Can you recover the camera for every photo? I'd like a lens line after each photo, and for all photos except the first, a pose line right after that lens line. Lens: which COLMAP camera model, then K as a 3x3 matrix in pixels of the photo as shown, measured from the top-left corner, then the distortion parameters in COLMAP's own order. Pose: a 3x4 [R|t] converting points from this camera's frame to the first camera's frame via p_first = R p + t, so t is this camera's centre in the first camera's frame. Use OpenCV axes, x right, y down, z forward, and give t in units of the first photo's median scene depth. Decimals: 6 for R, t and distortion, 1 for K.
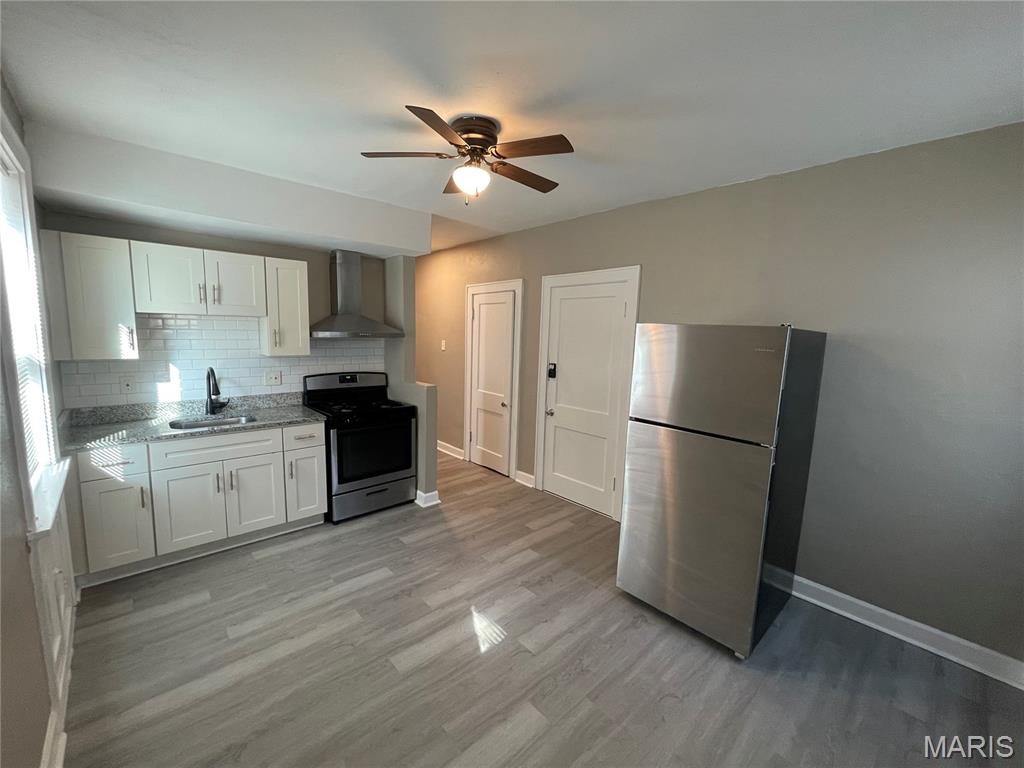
lens RADIAL K [[412.9, 0, 509.0], [0, 412.9, 382.0], [0, 0, 1]] dist [-0.002535, 0.001475]
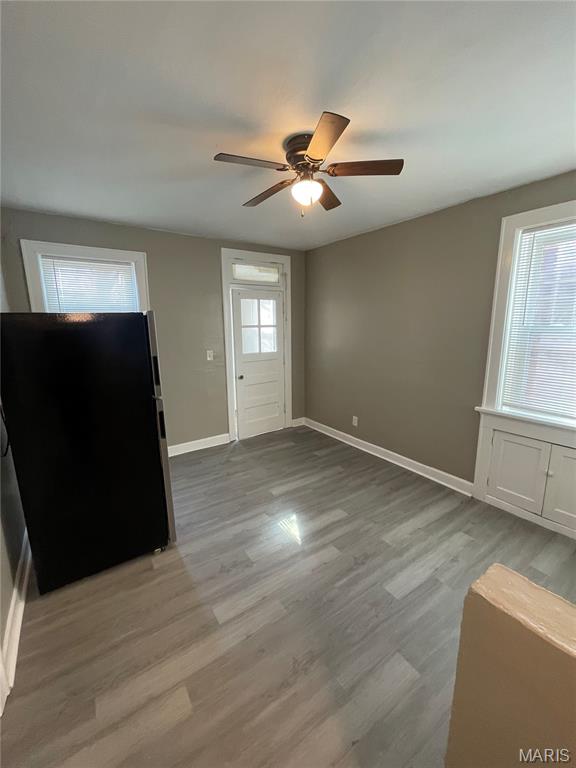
lens RADIAL K [[309.7, 0, 292.3], [0, 309.7, 383.7], [0, 0, 1]] dist [-0.002535, 0.001475]
pose [[-0.991534, -0.044261, 0.122069, -0.133349], [-0.003345, 0.948506, 0.316742, -0.180237], [-0.129802, 0.313652, -0.940624, 1.457920]]
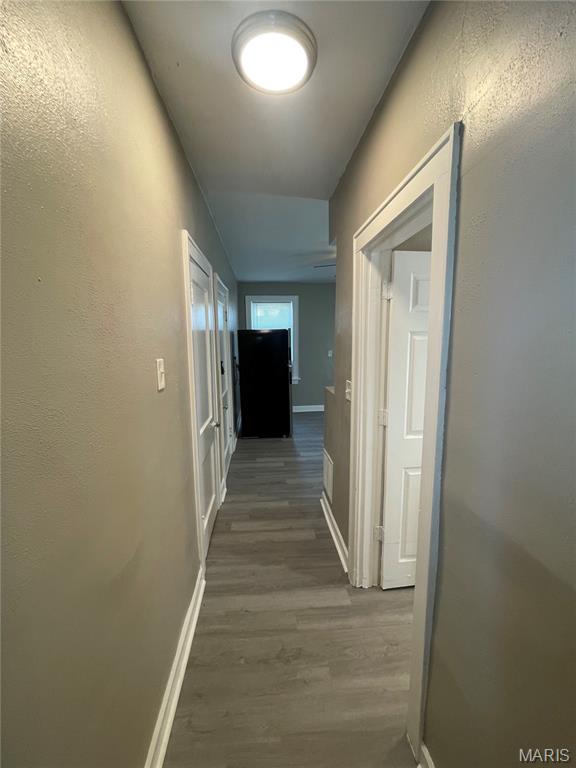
lens RADIAL K [[309.7, 0, 284.8], [0, 309.7, 383.9], [0, 0, 1]] dist [-0.002535, 0.001475]
pose [[-0.786093, -0.103225, 0.609428, -0.713456], [0.075244, 0.962643, 0.260108, -0.254418], [-0.613511, 0.250325, -0.748960, 2.087048]]
